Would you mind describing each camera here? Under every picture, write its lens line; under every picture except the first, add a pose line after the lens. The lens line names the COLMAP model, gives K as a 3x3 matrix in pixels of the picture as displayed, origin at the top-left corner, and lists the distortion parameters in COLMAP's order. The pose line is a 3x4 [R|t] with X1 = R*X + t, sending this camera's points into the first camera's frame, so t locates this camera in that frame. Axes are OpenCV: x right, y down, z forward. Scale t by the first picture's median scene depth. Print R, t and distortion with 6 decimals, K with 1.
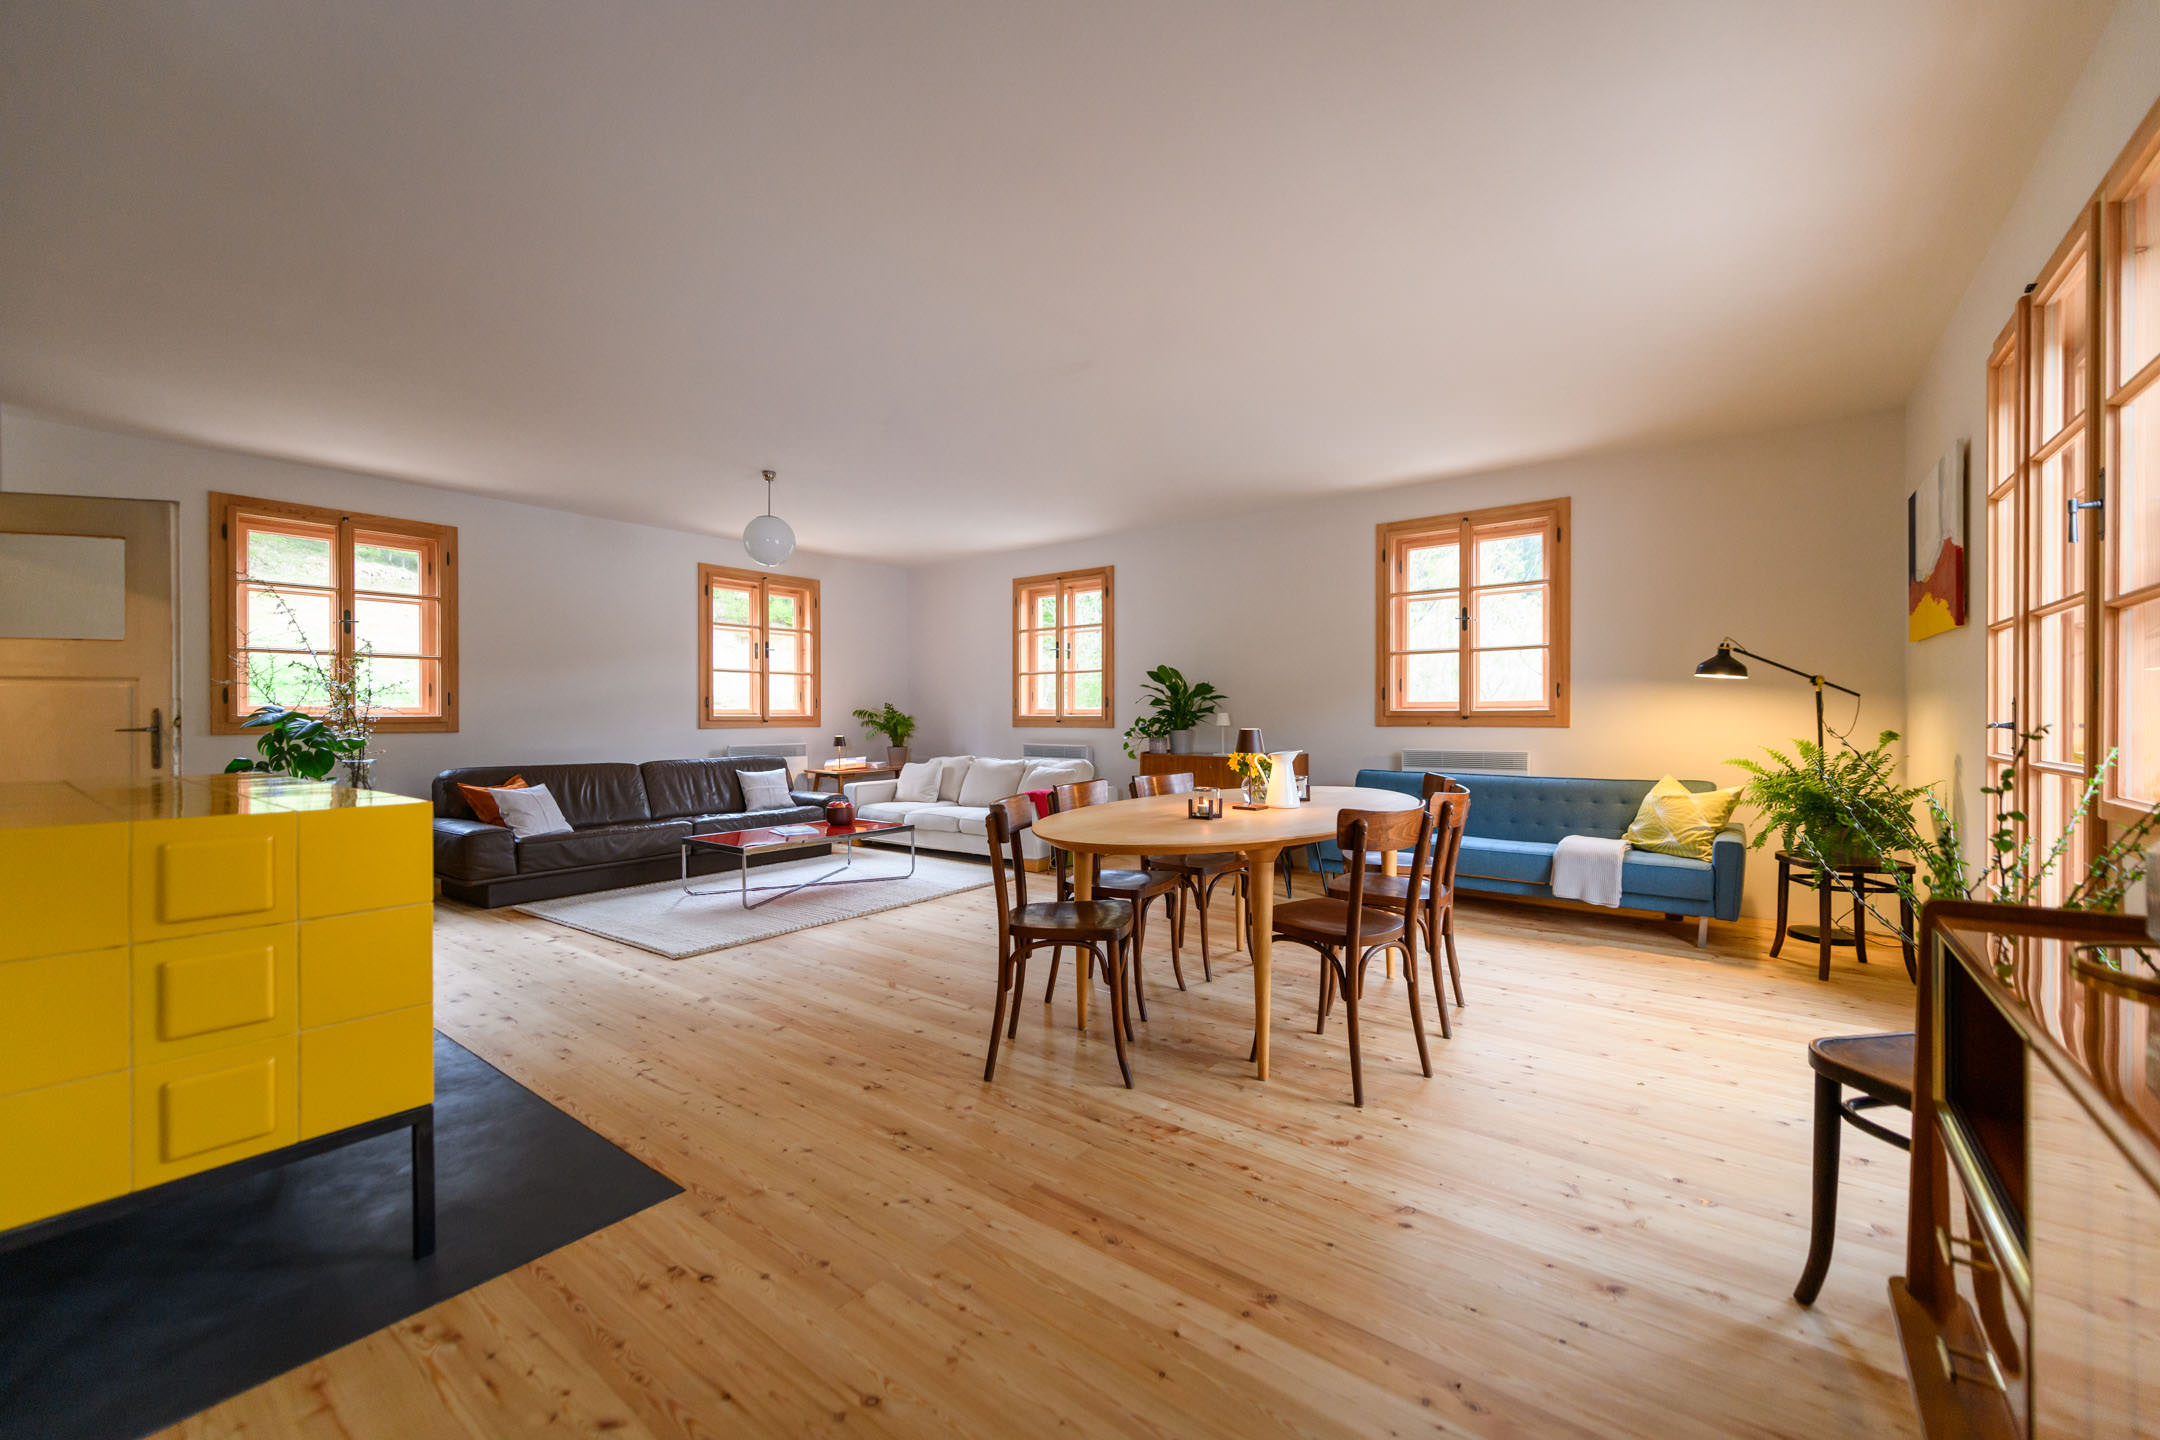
lens RADIAL K [[863.2, 0, 1108.0], [0, 863.2, 716.2], [0, 0, 1]] dist [0.036827, -0.003946]
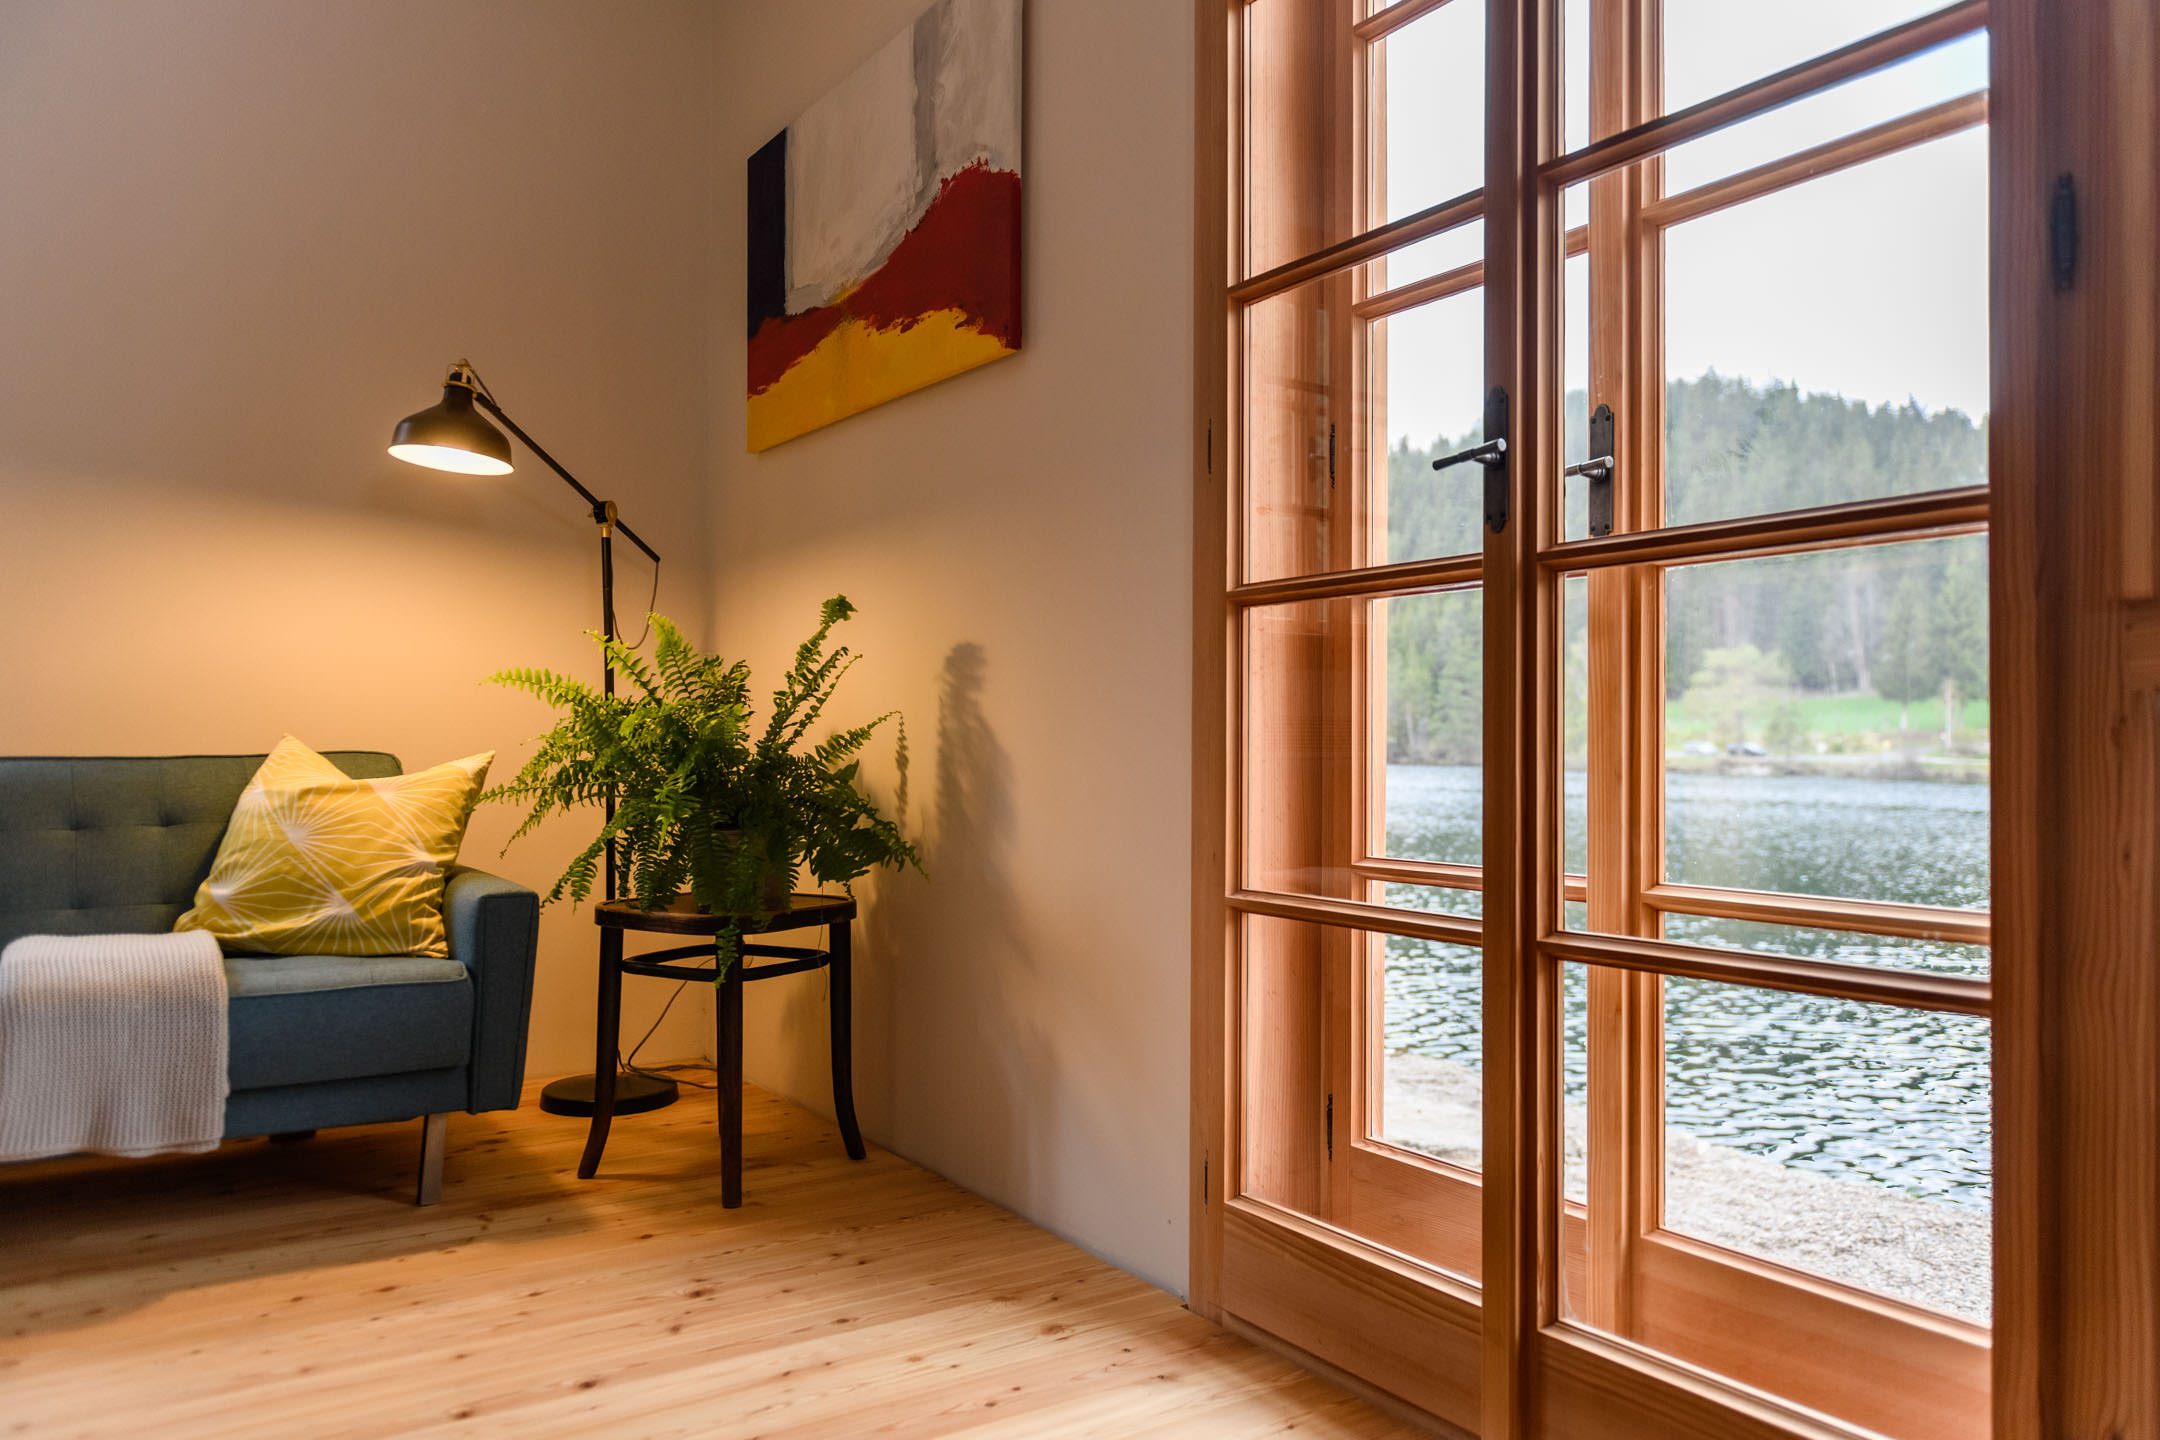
lens RADIAL K [[1508.2, 0, 1102.6], [0, 1508.2, 737.0], [0, 0, 1]] dist [0.005166, 0.002697]
pose [[0.335817, 0.012565, 0.941844, 0.135092], [-0.006069, 0.999919, -0.011176, 0.057030], [-0.941908, -0.001963, 0.335866, 0.380240]]
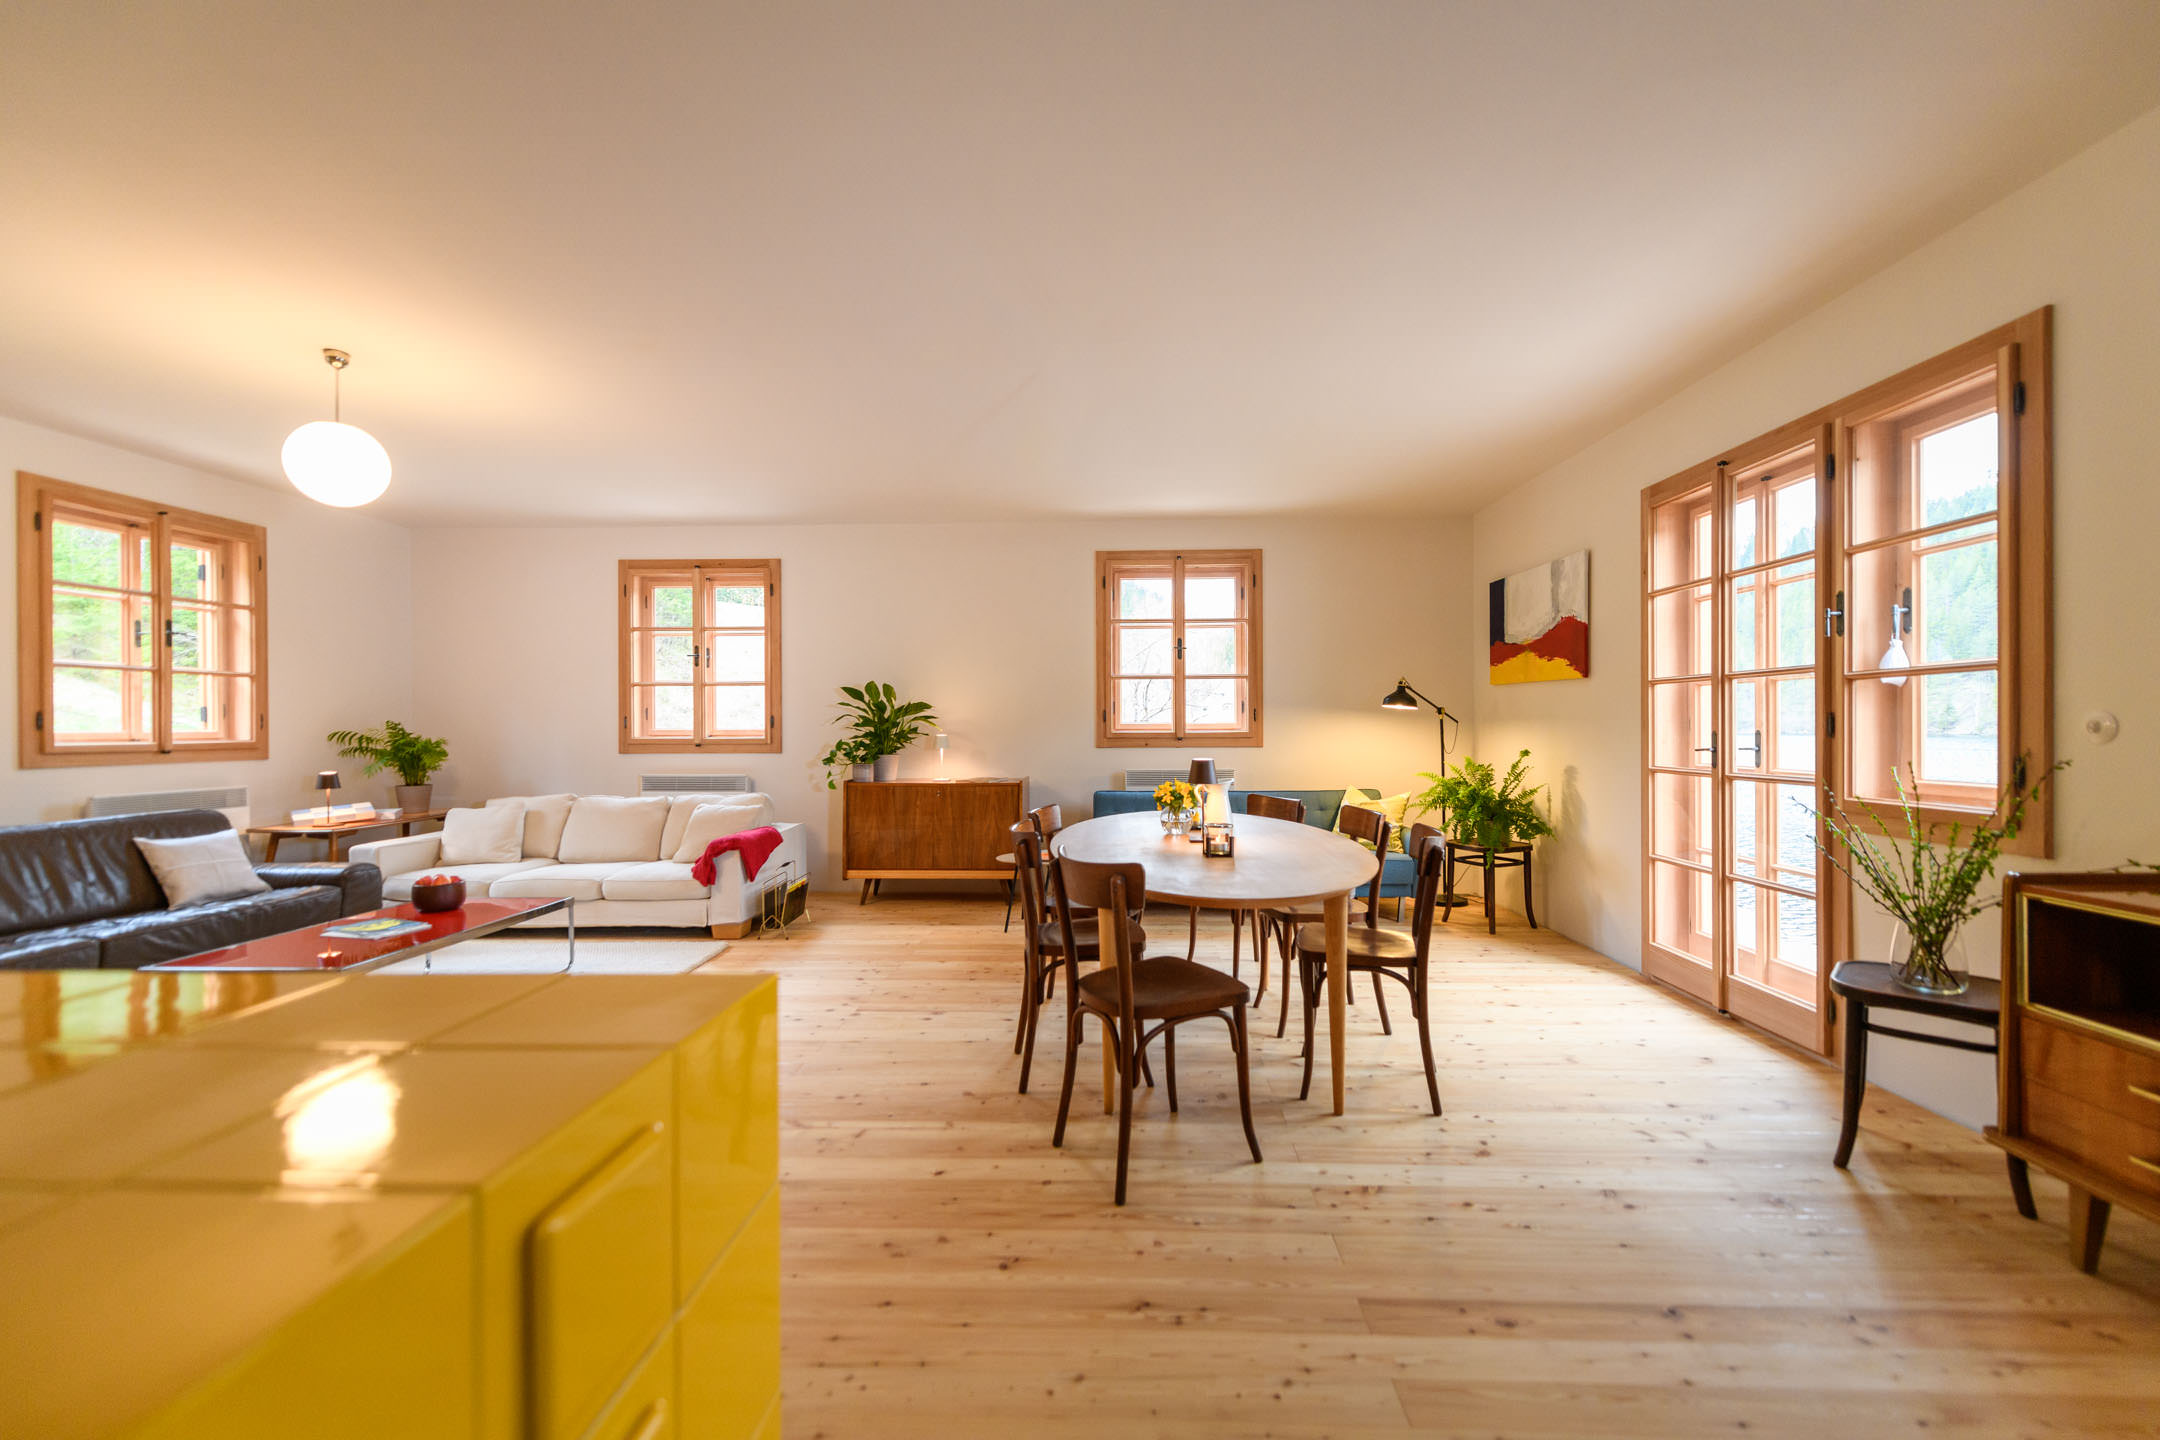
lens RADIAL K [[863.2, 0, 1109.3], [0, 863.2, 734.3], [0, 0, 1]] dist [0.036827, -0.003946]
pose [[0.820139, -0.006511, 0.572127, -0.269179], [0.003237, 0.999972, 0.006741, -0.011335], [-0.572155, -0.003677, 0.820137, 0.151607]]
